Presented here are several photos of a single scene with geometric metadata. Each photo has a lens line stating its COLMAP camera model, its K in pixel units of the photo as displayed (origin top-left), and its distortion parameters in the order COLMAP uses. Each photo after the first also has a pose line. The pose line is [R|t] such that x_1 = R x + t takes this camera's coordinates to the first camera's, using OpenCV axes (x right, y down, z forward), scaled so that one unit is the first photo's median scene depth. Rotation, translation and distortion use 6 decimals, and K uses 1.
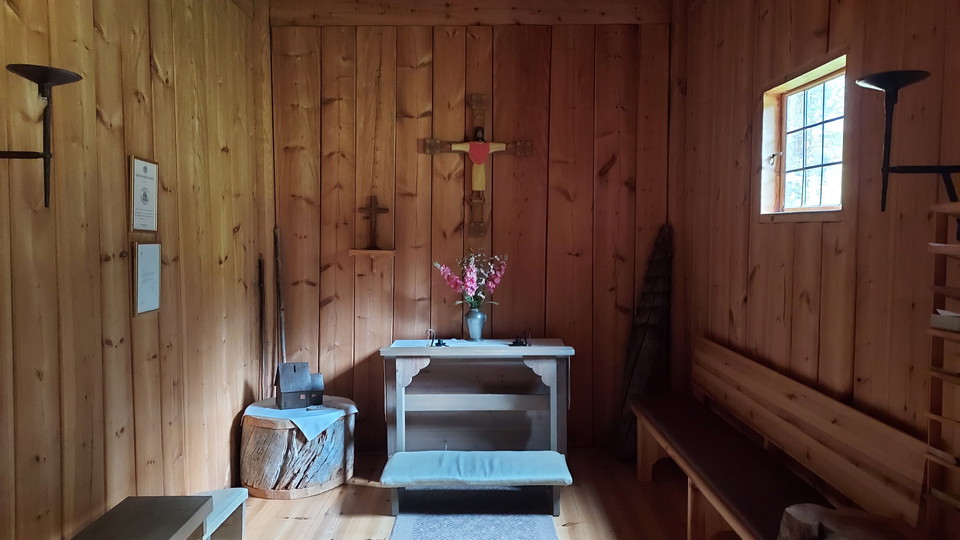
lens RADIAL K [[693.4, 0, 480.0], [0, 693.4, 270.0], [0, 0, 1]] dist [0.051781, -0.000362]
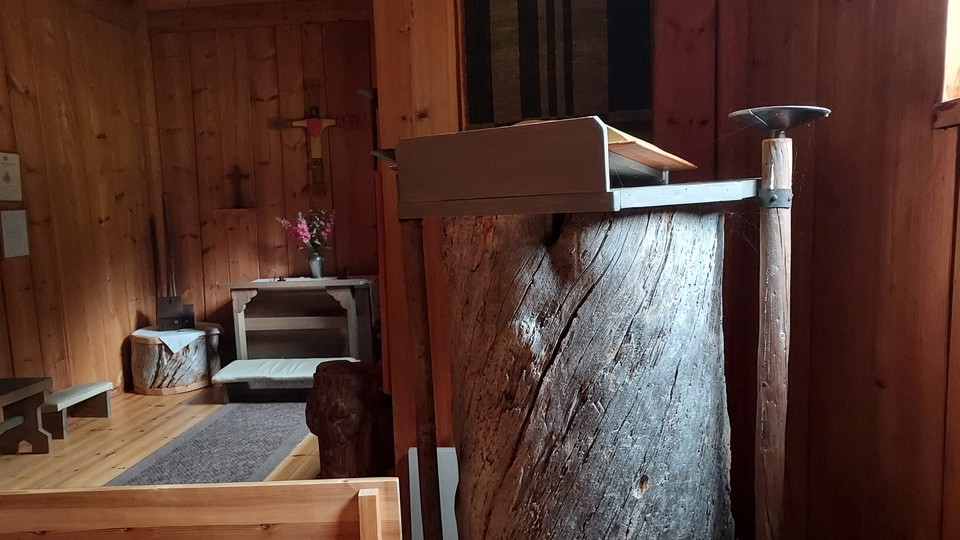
lens RADIAL K [[687.9, 0, 480.1], [0, 687.9, 275.2], [0, 0, 1]] dist [0.003285, 0.001015]
pose [[0.996227, -0.022999, -0.083688, 0.396938], [0.029192, 0.996864, 0.073546, 0.013172], [0.081734, -0.075712, 0.993774, -0.223937]]
